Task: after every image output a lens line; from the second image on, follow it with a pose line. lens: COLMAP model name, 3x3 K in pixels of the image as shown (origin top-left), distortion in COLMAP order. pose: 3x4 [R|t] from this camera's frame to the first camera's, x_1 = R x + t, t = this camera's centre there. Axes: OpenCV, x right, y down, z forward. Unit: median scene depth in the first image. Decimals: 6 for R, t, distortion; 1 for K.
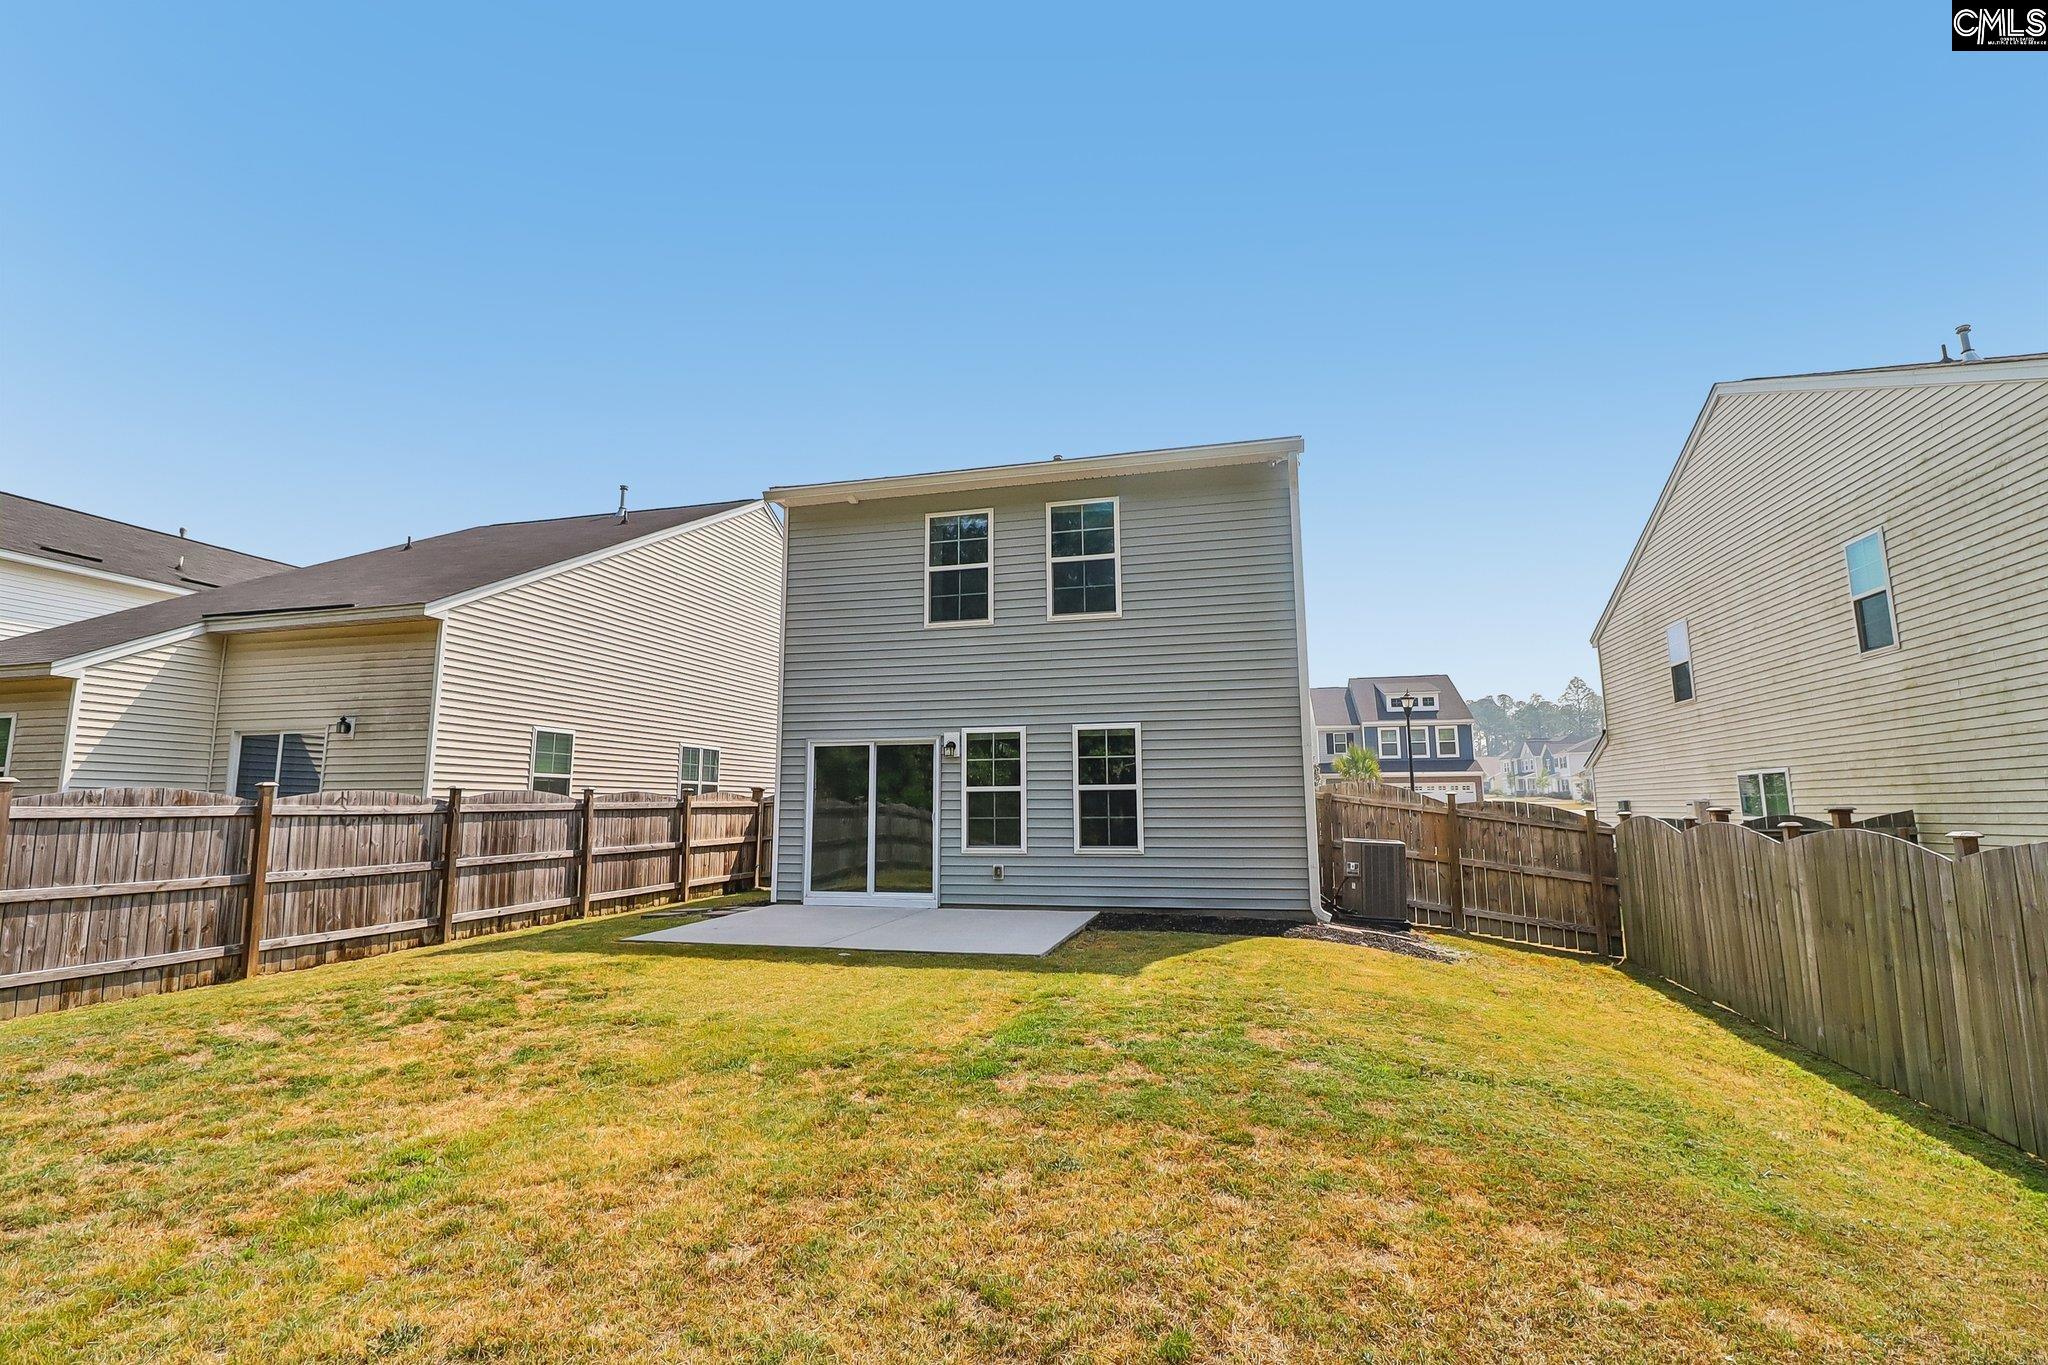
lens RADIAL K [[943.0, 0, 1027.3], [0, 943.0, 673.9], [0, 0, 1]] dist [-0.002959, -0.010567]
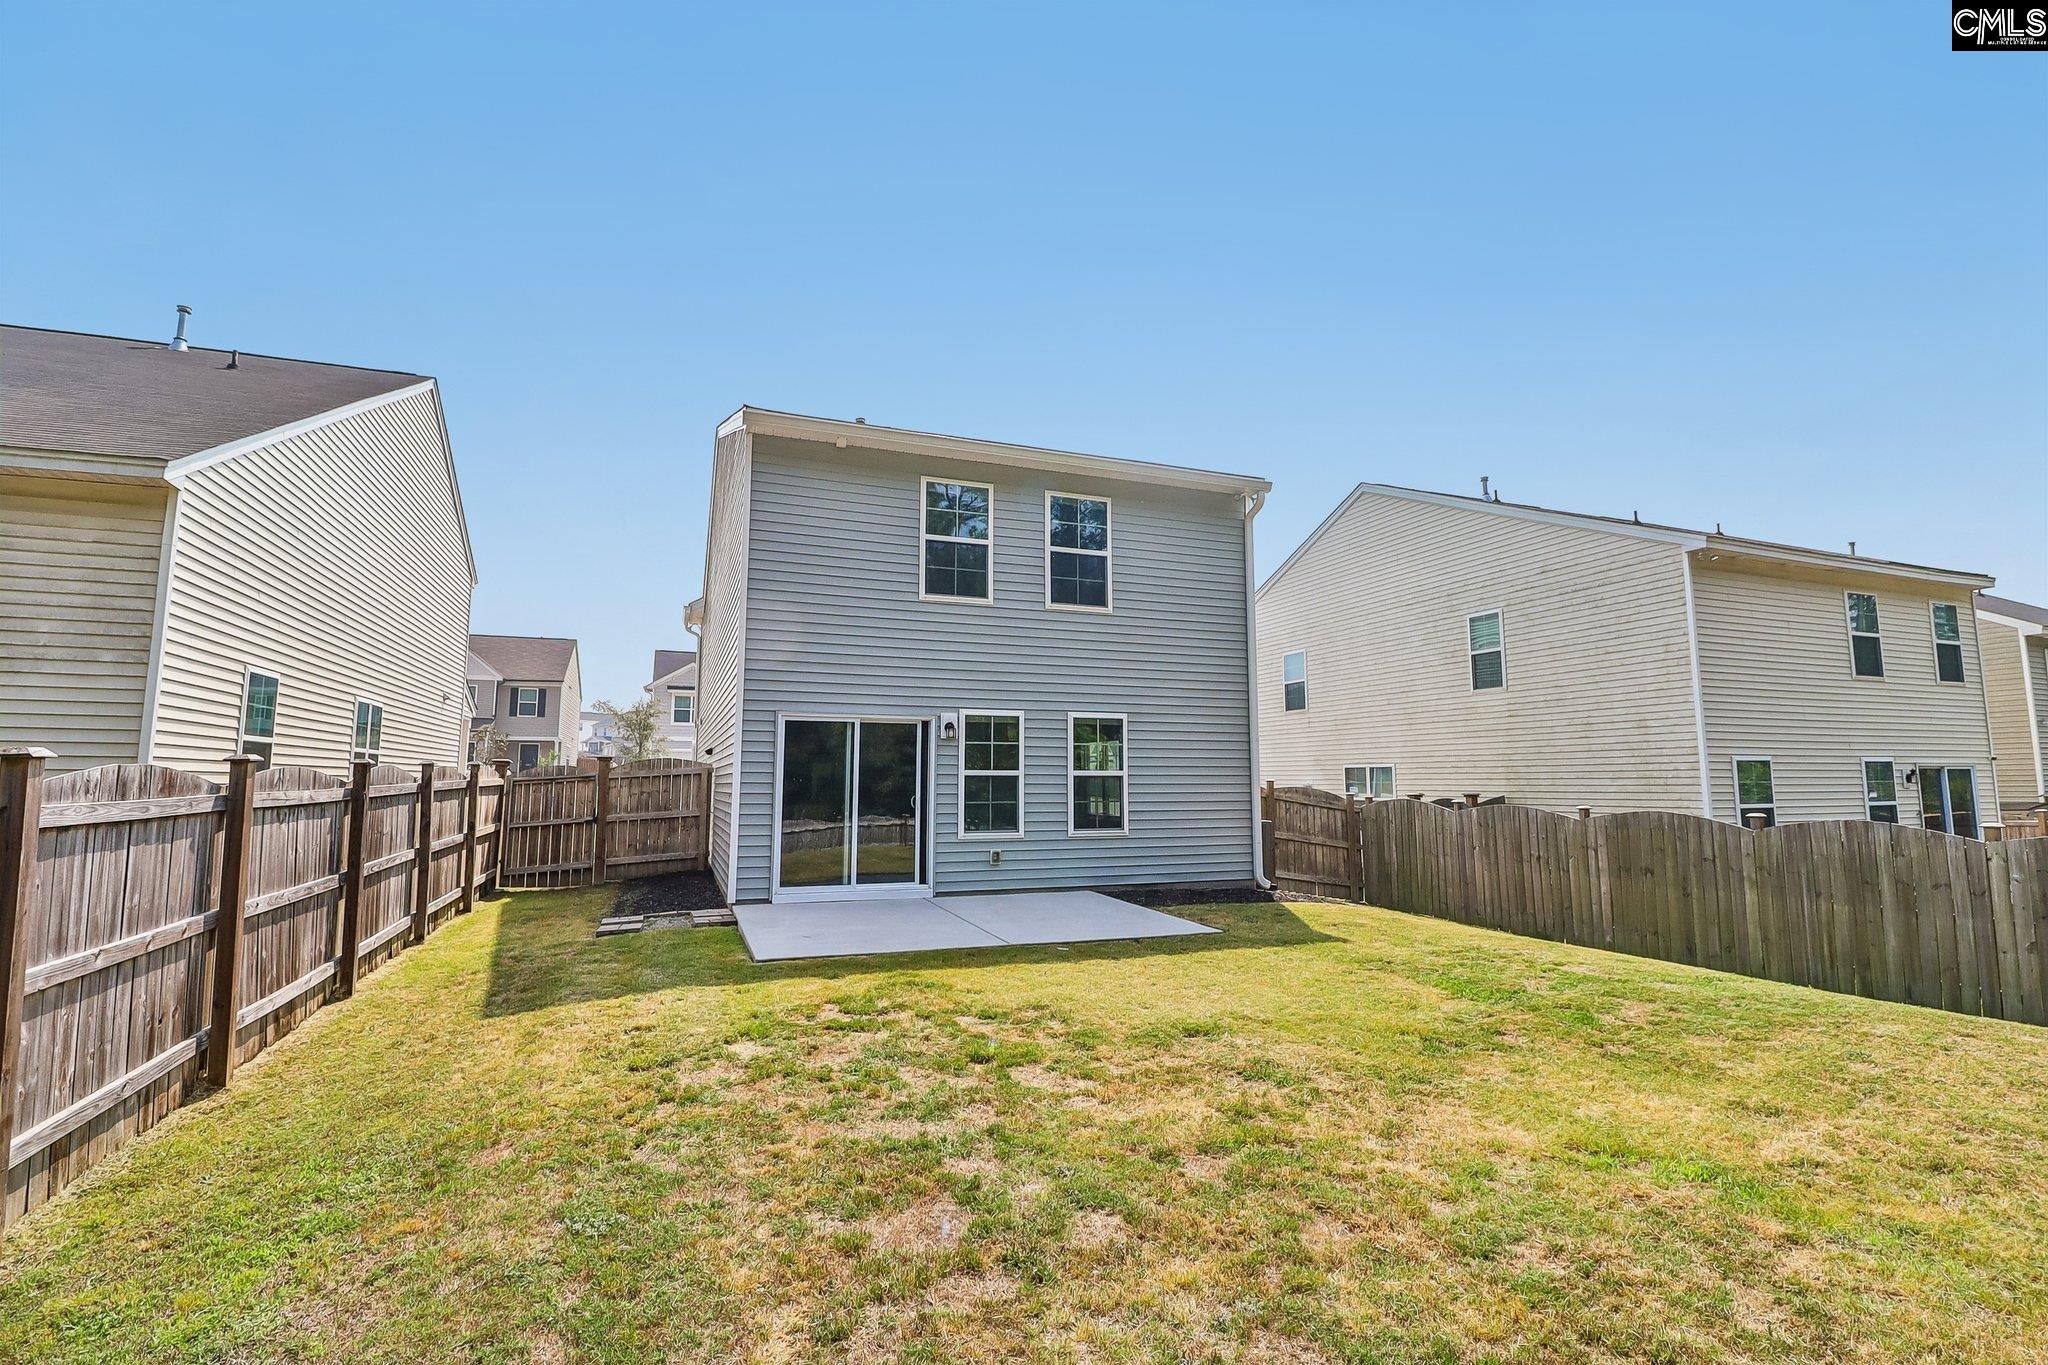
lens RADIAL K [[943.0, 0, 1031.3], [0, 943.0, 673.7], [0, 0, 1]] dist [-0.002959, -0.010567]
pose [[0.815368, 0.073412, 0.574270, -0.568427], [-0.089711, 0.995968, 0.000055, 0.015405], [-0.571950, -0.051563, 0.818666, 0.177390]]
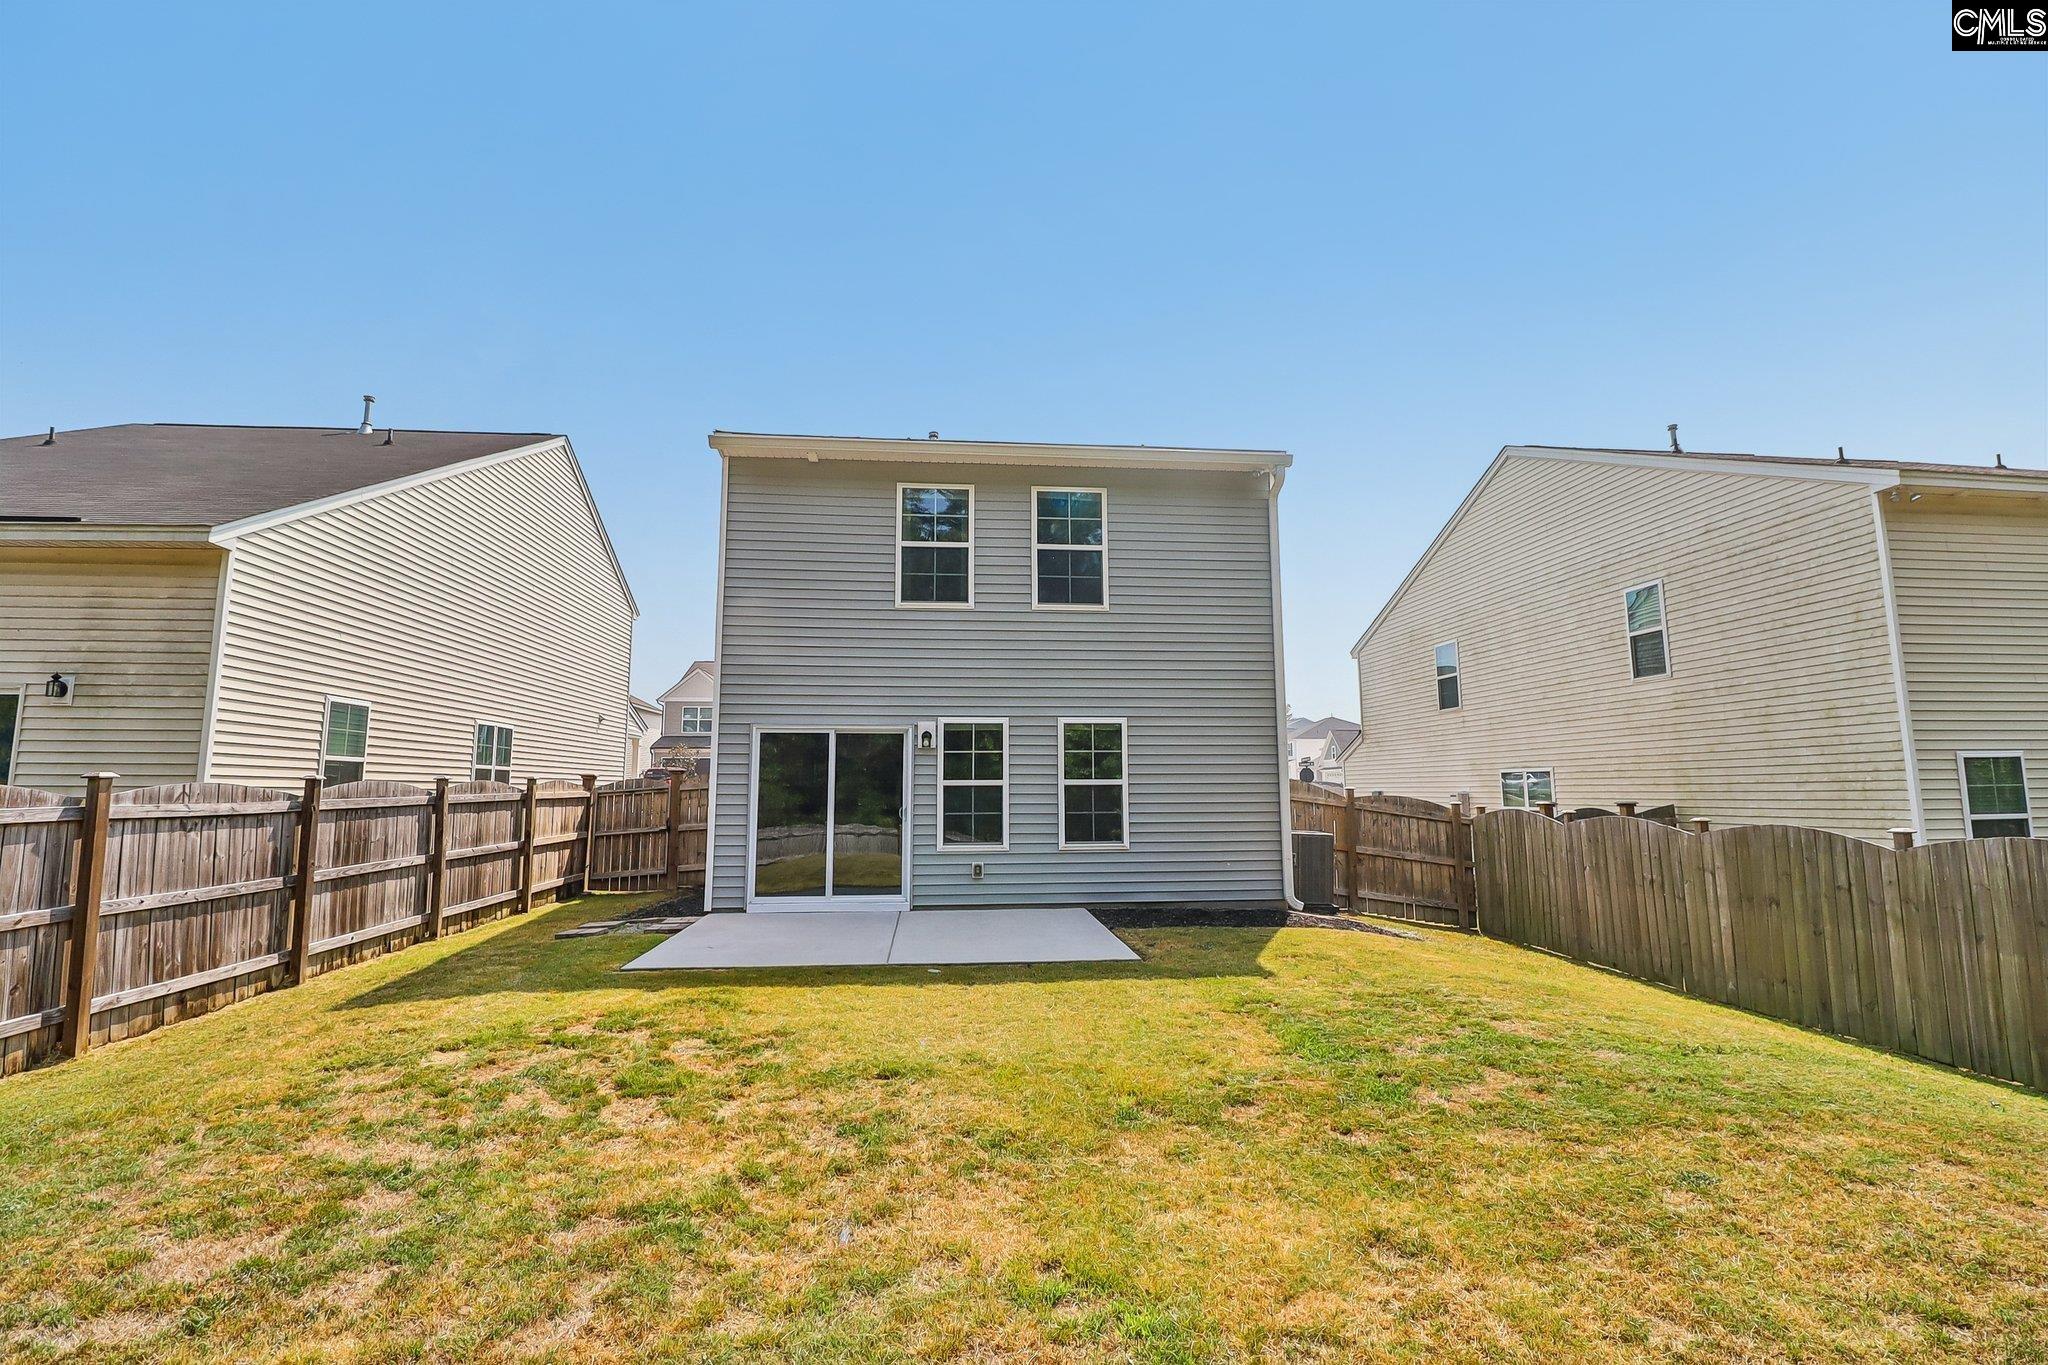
lens RADIAL K [[943.0, 0, 1030.7], [0, 943.0, 669.9], [0, 0, 1]] dist [-0.002959, -0.010567]
pose [[0.938811, 0.046328, 0.341302, -0.307224], [-0.051292, 0.998668, 0.005531, 0.000851], [-0.340592, -0.022699, 0.939937, 0.093222]]
